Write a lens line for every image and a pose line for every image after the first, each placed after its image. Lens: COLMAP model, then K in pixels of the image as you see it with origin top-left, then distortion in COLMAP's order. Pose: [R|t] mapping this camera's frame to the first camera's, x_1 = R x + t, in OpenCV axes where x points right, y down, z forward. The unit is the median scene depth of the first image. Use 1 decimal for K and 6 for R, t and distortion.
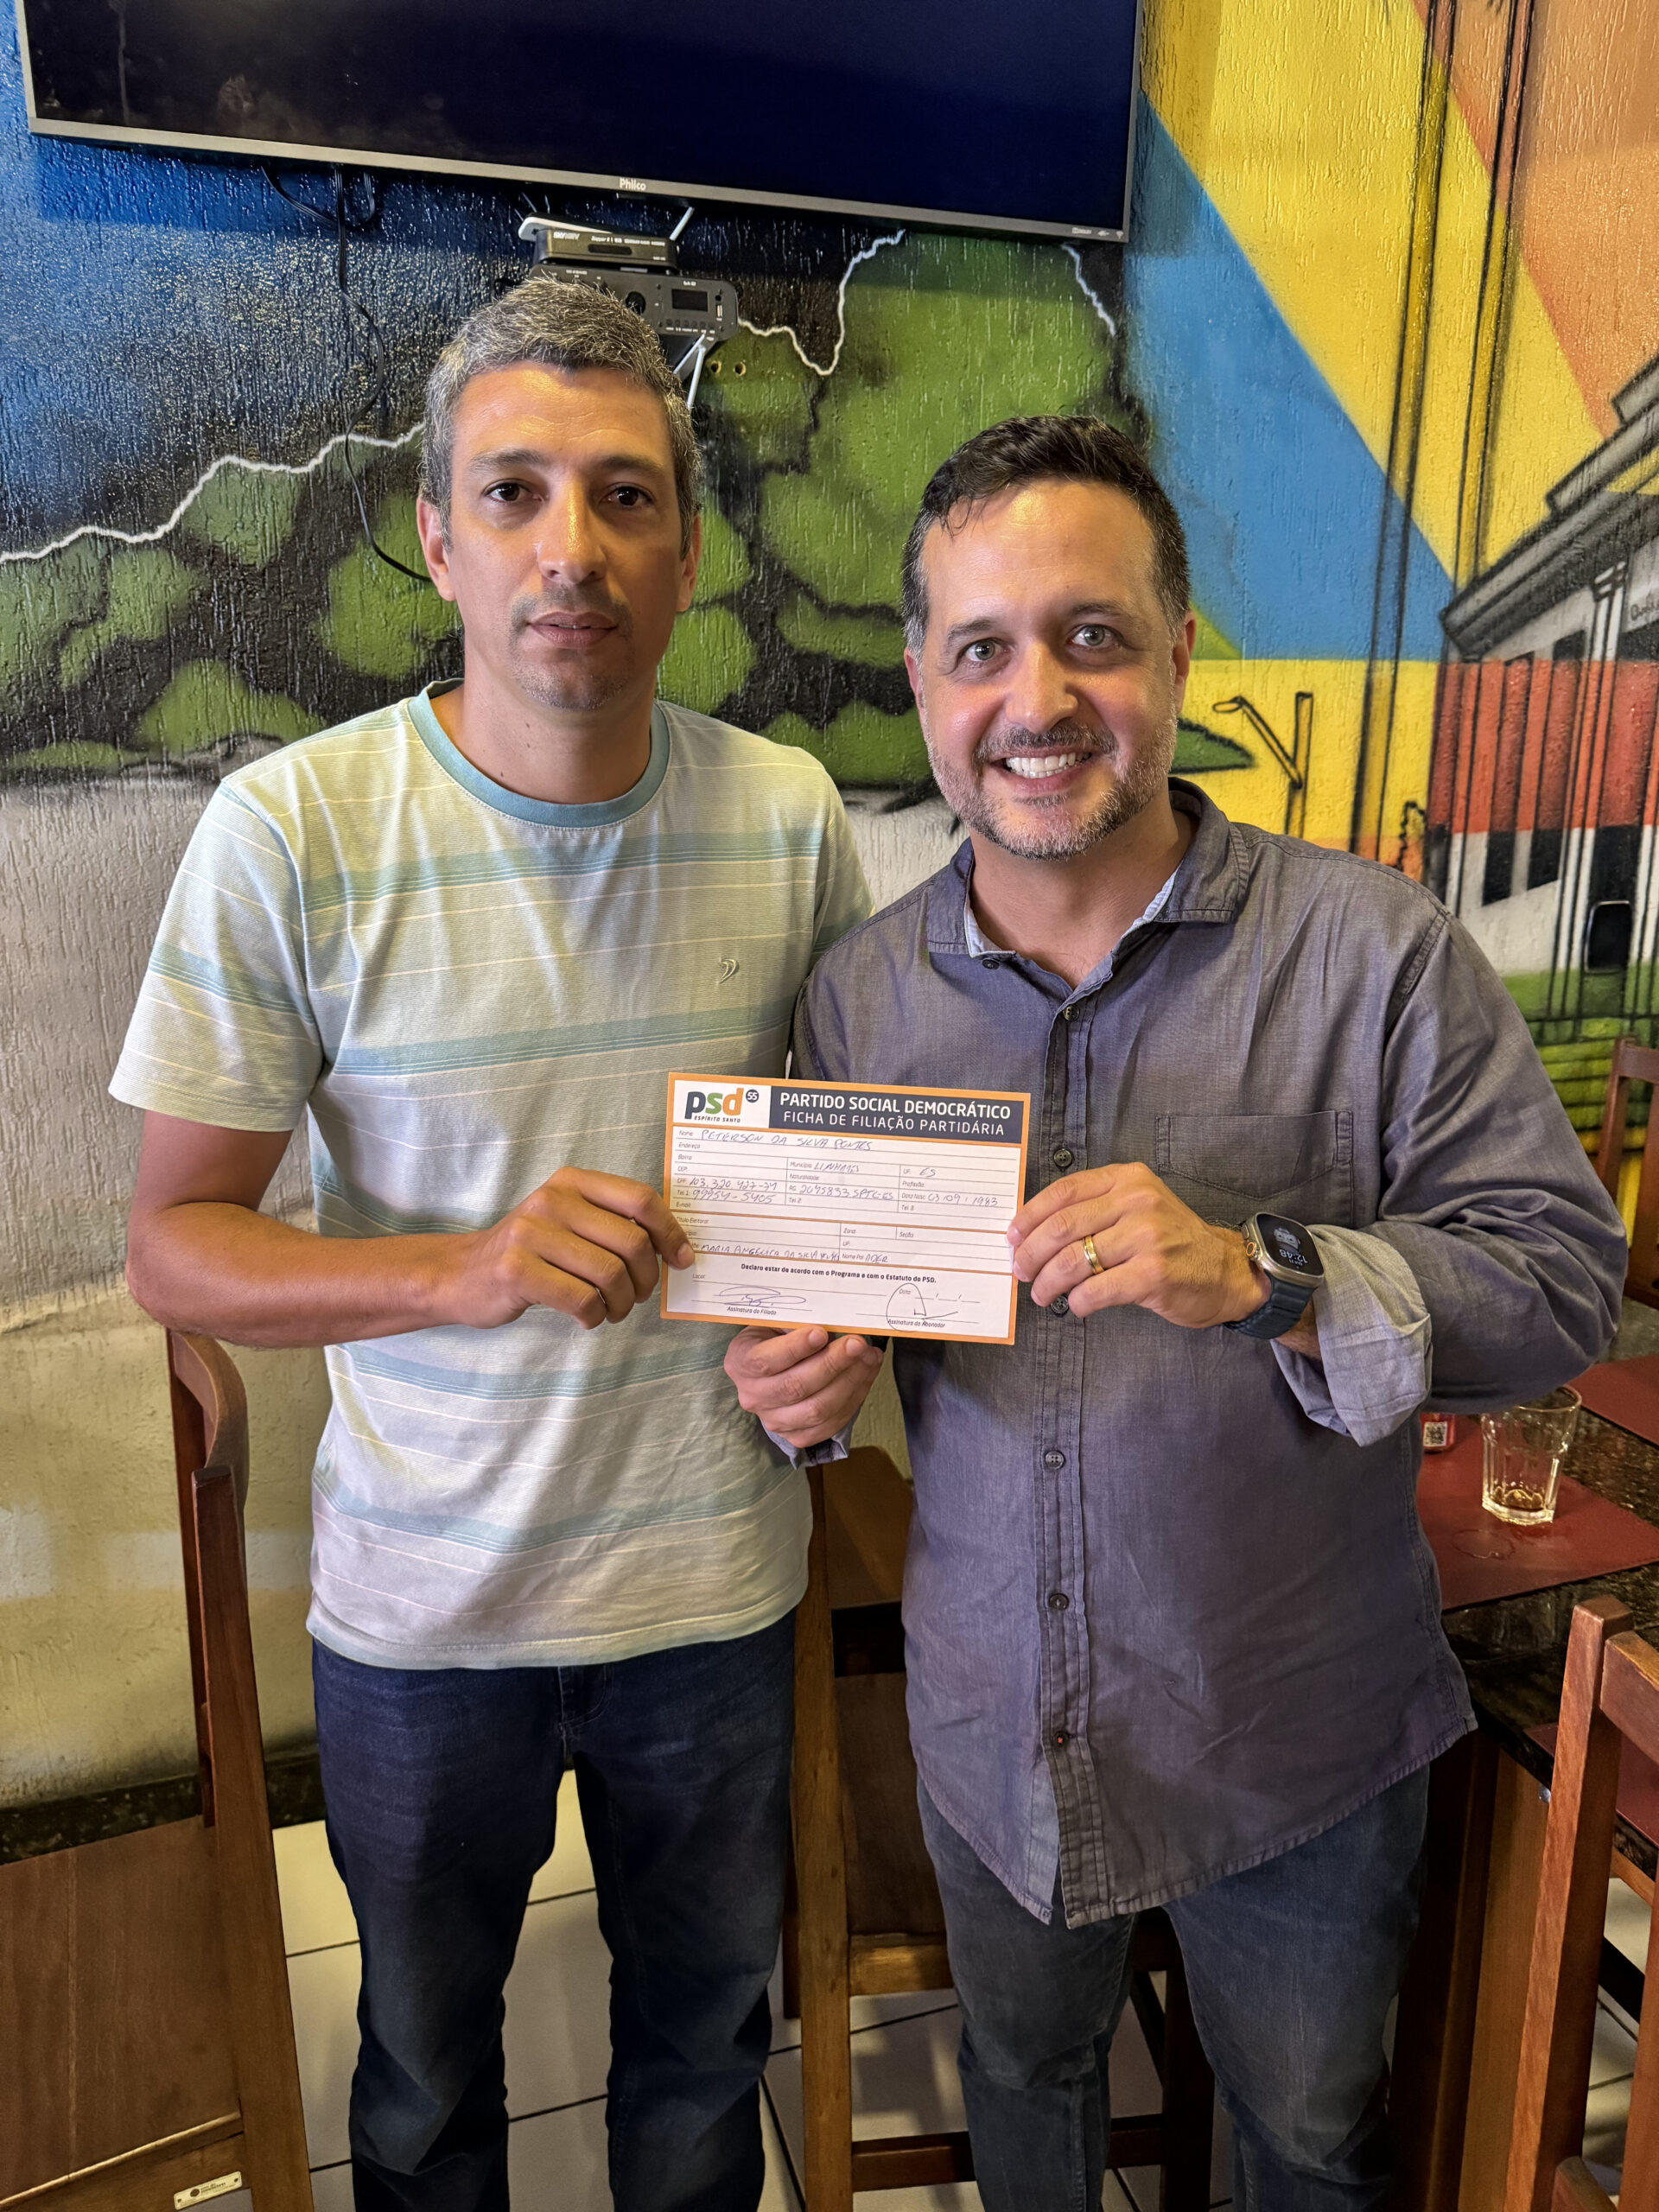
lens RADIAL K [[1580.4, 0, 835.1], [0, 1580.4, 1117.2], [0, 0, 1]] dist [0.004985, -0.017496]
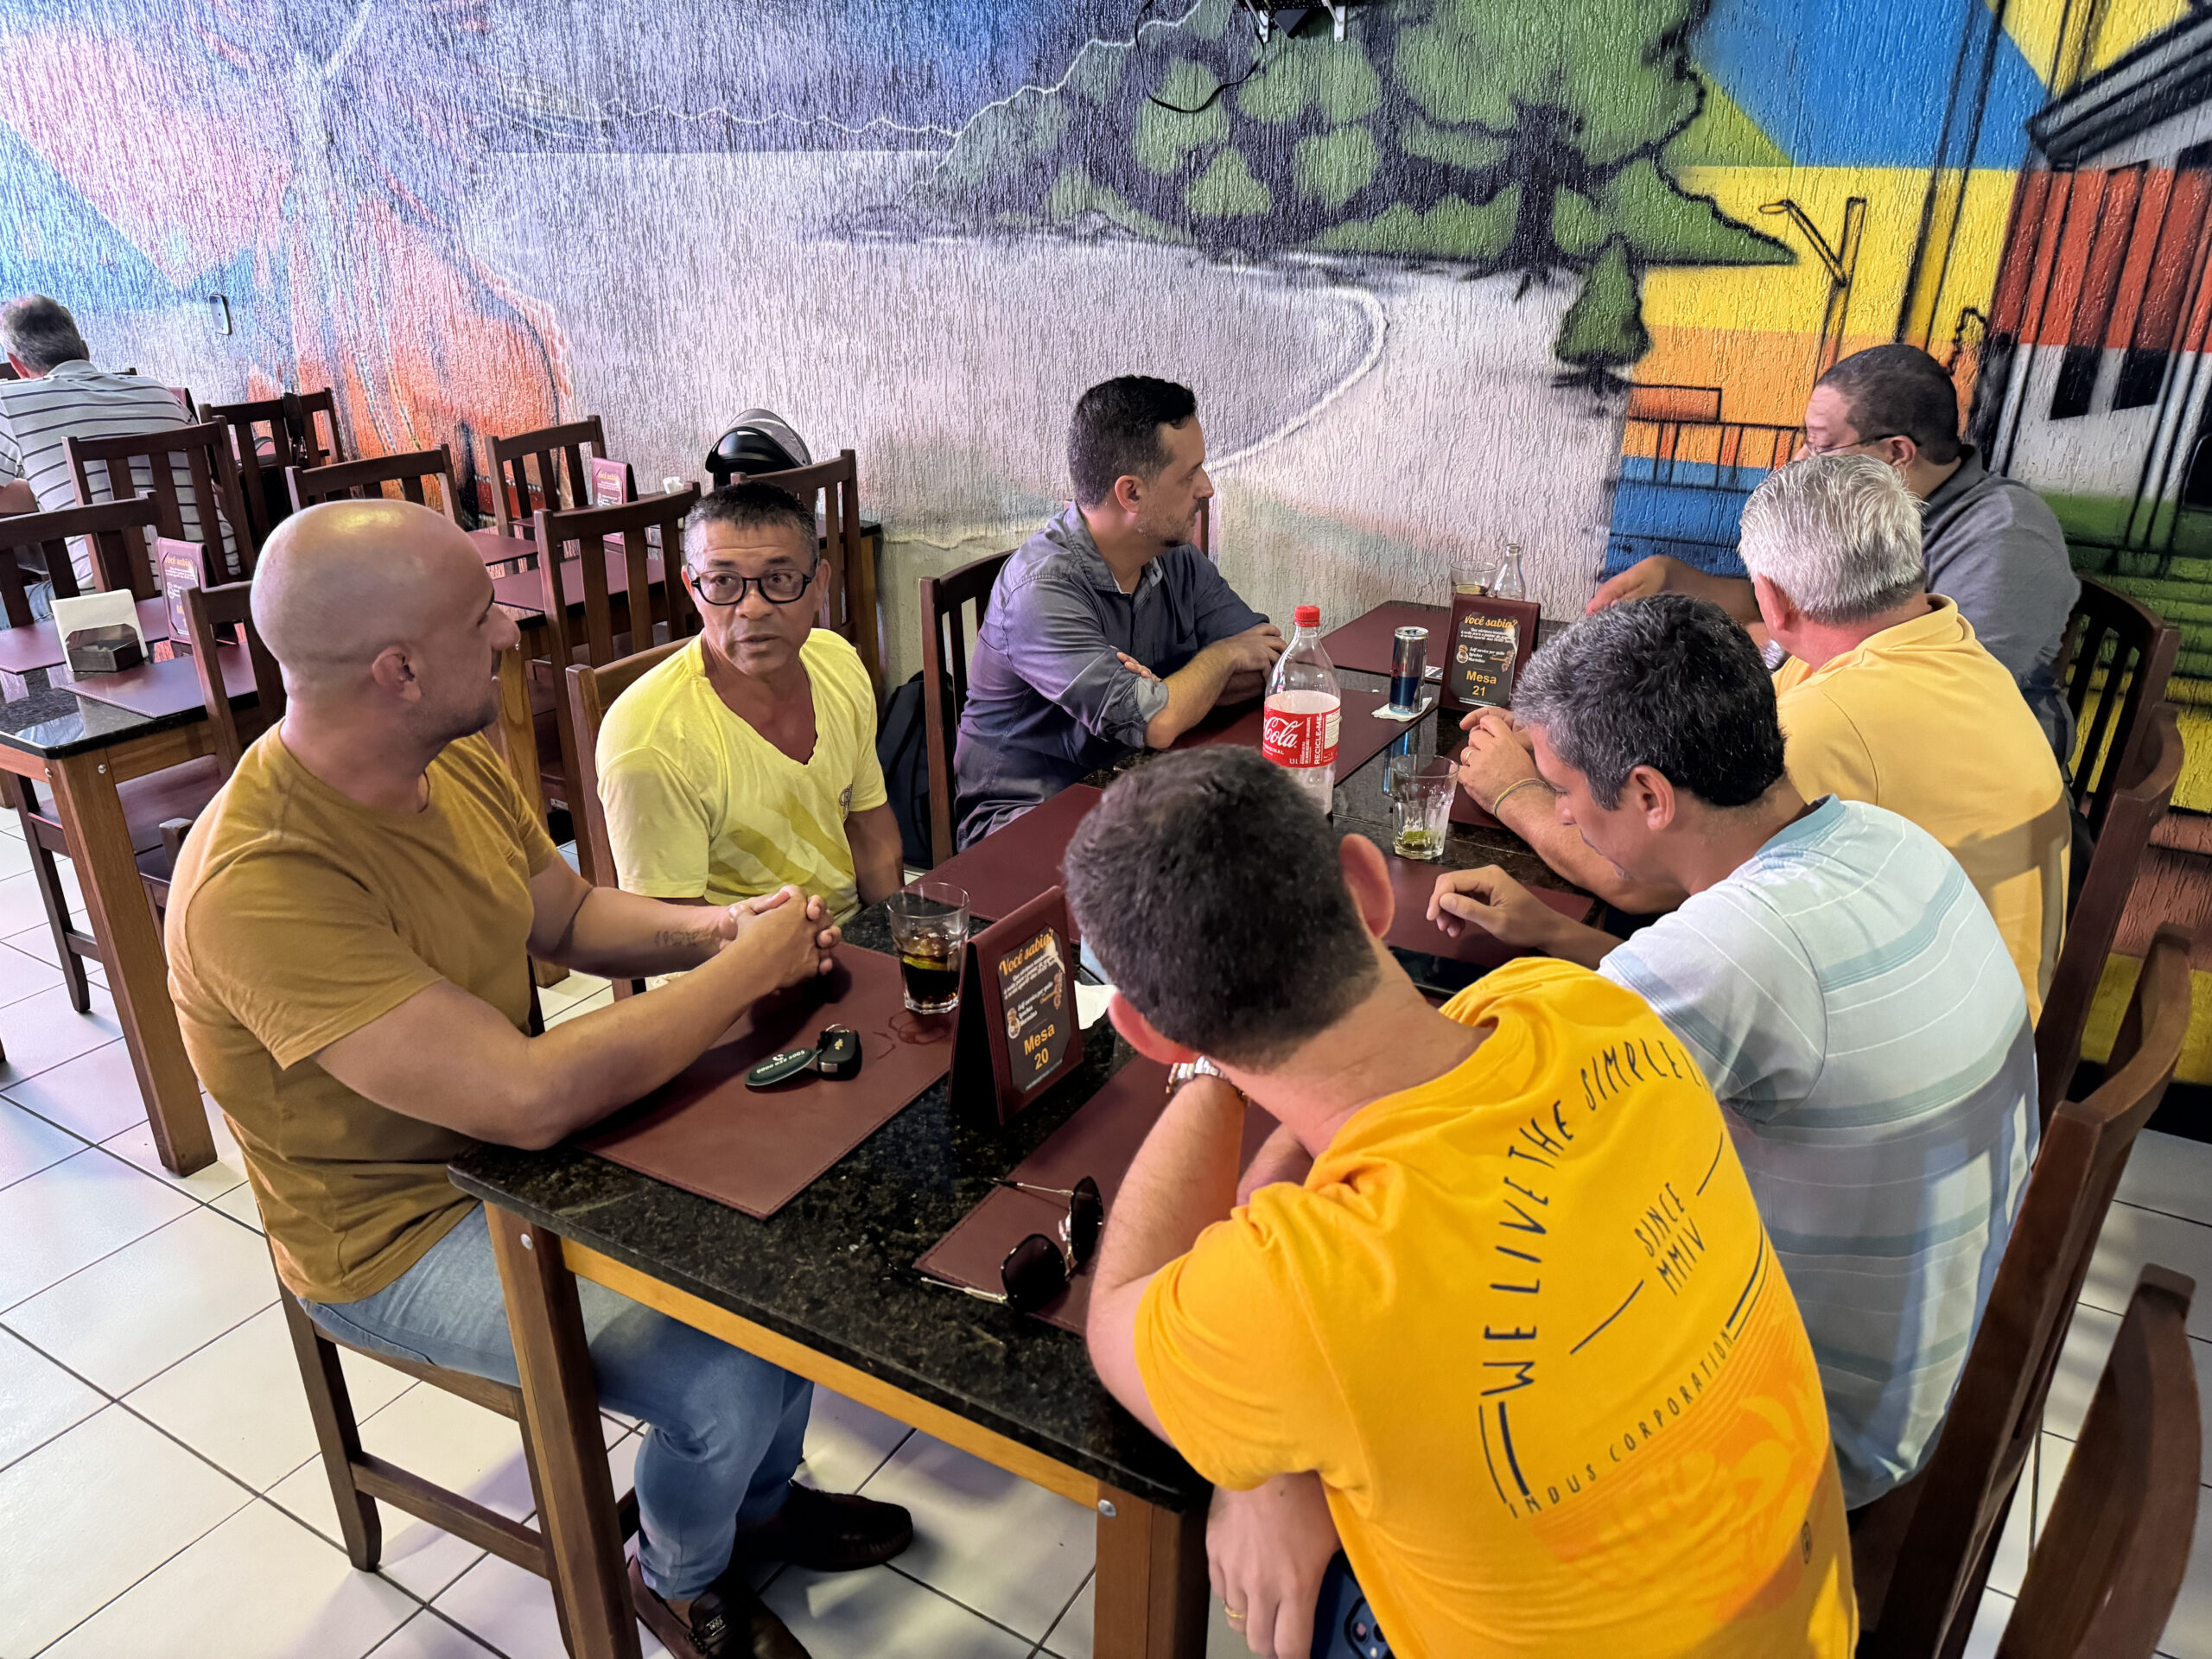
lens RADIAL K [[1580.4, 0, 1103.9], [0, 1580.4, 854.9], [0, 0, 1]] dist [0.004985, -0.017496]
pose [[0.670307, 0.310276, -0.674105, 0.960705], [-0.188538, 0.949793, 0.249694, -0.007162], [0.717734, -0.040277, 0.695151, -0.200826]]
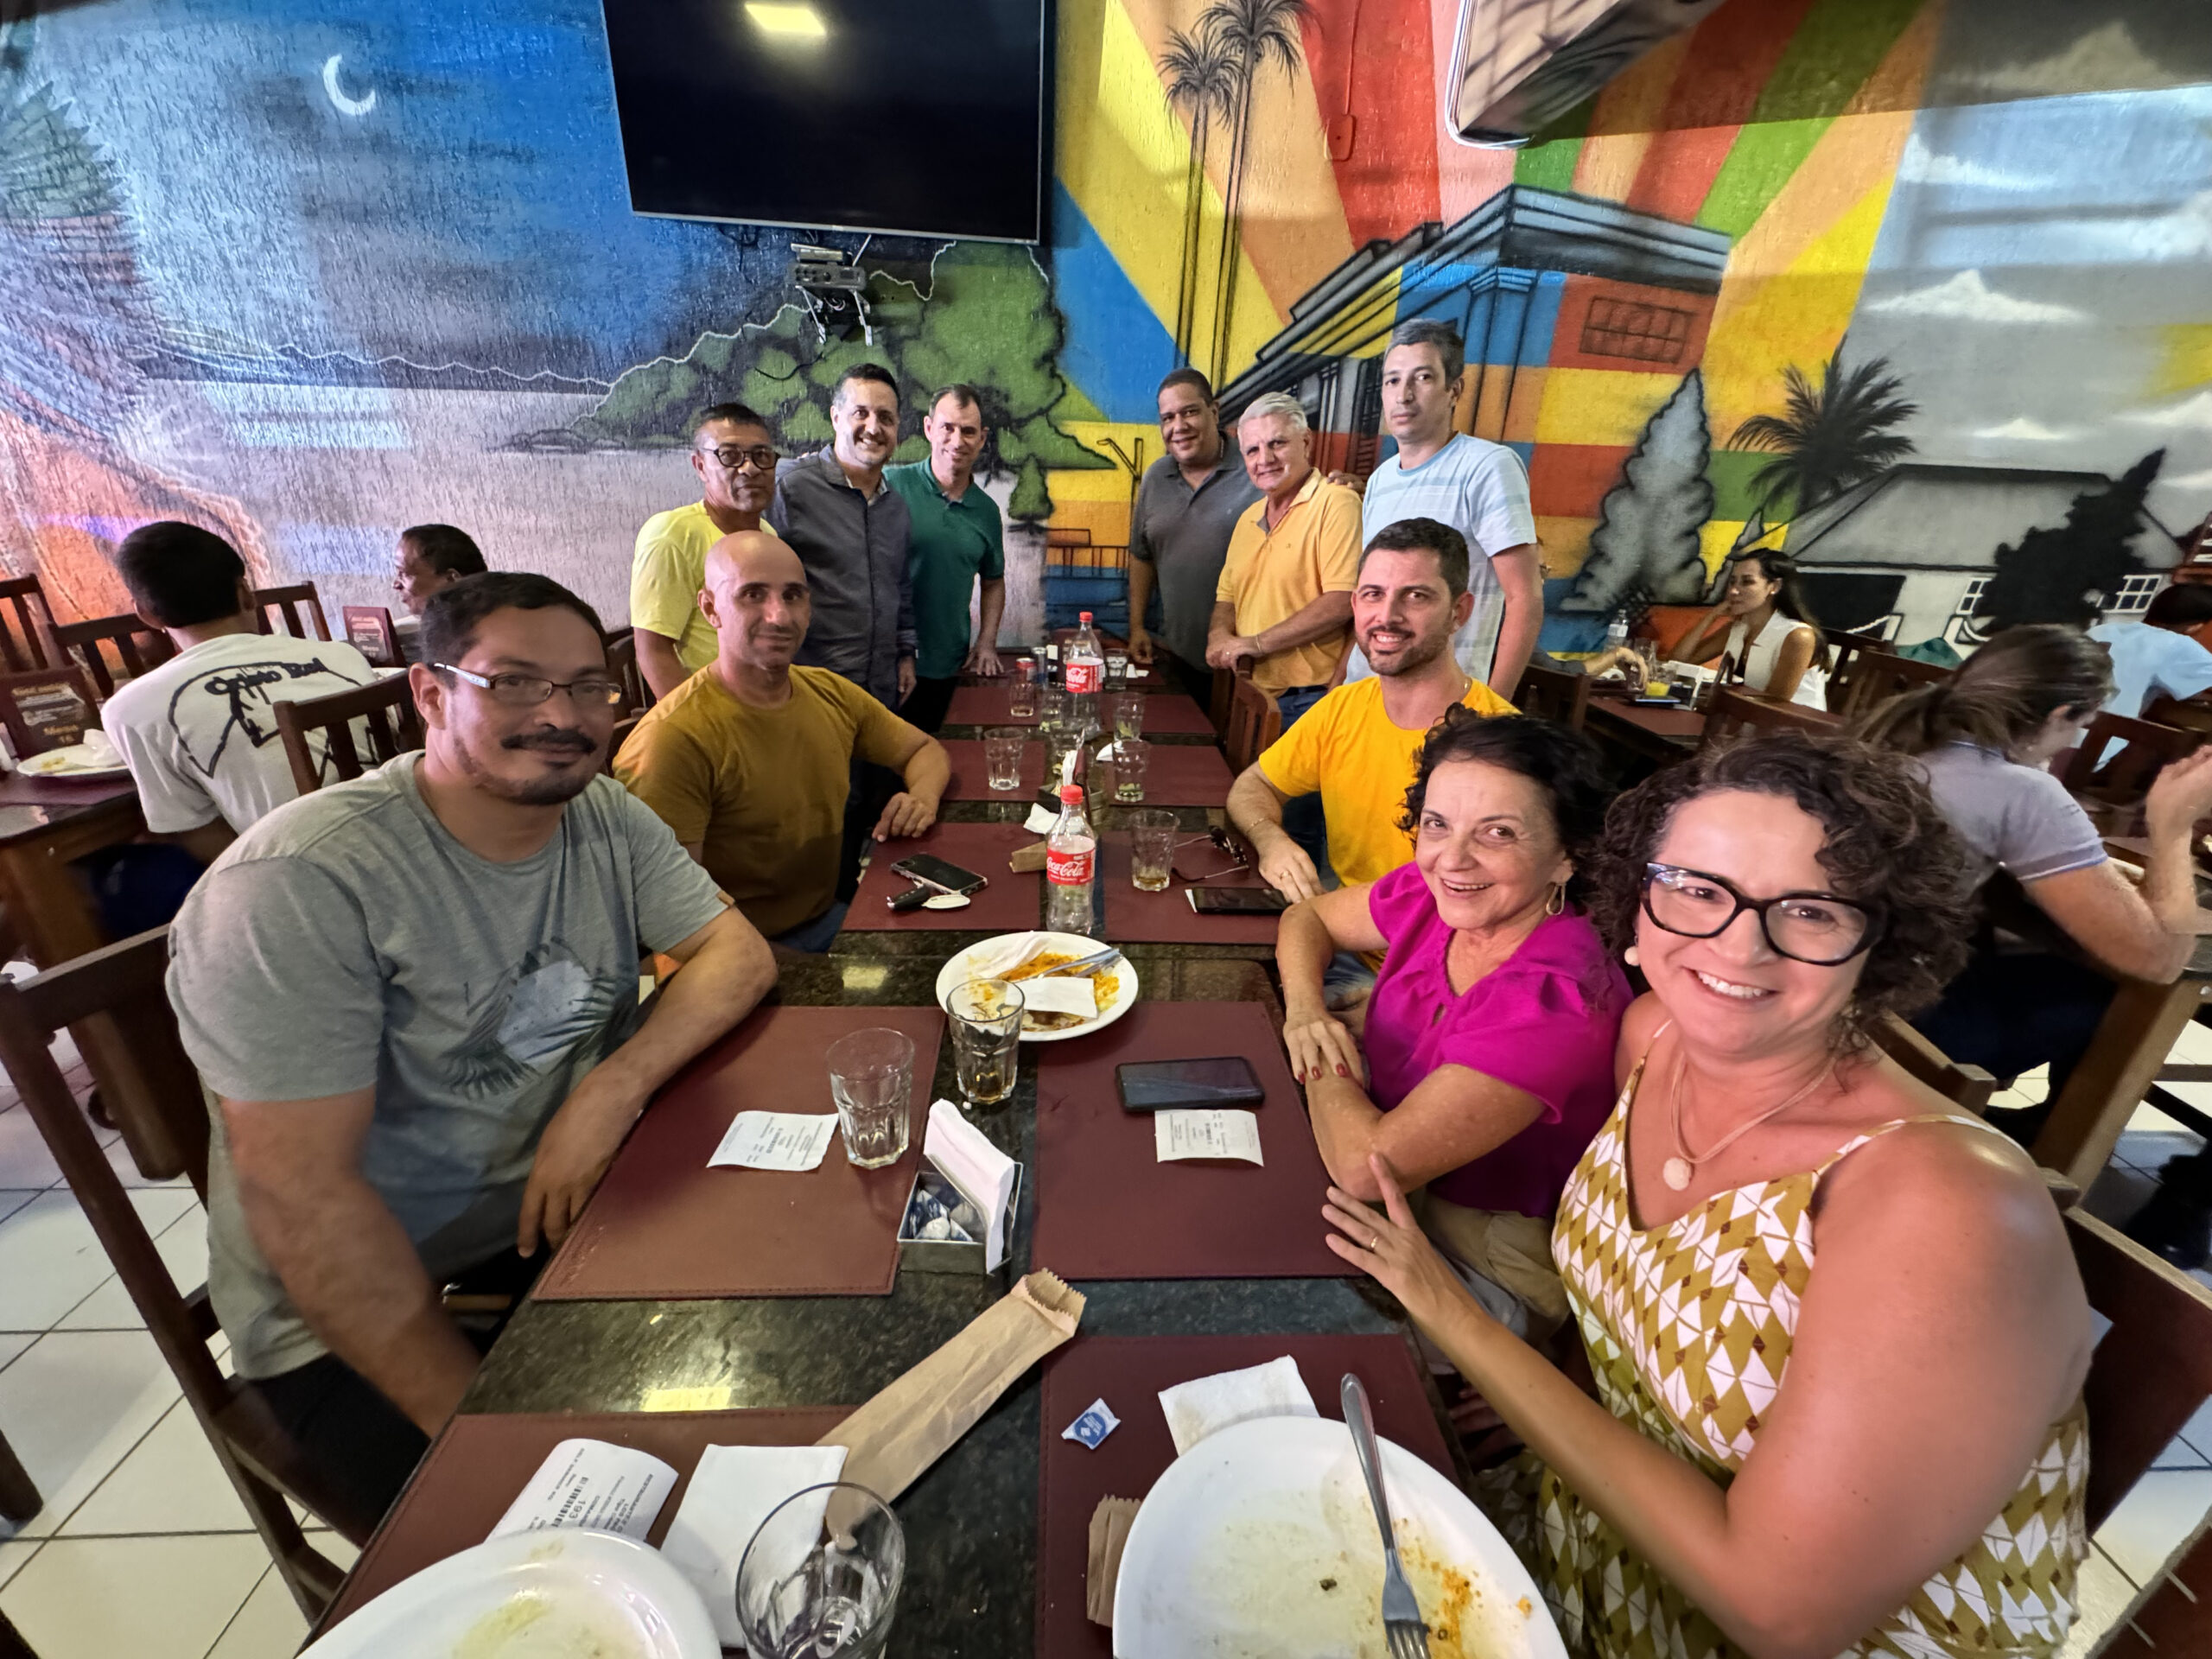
lens RADIAL K [[878.4, 0, 1103.4], [0, 878.4, 831.9], [0, 0, 1]] dist [-0.007164, 0.000627]
pose [[0.969916, 0.133604, -0.203500, 0.687792], [-0.102218, 0.982190, 0.157652, 0.135771], [0.220938, -0.132108, 0.966299, -0.450270]]
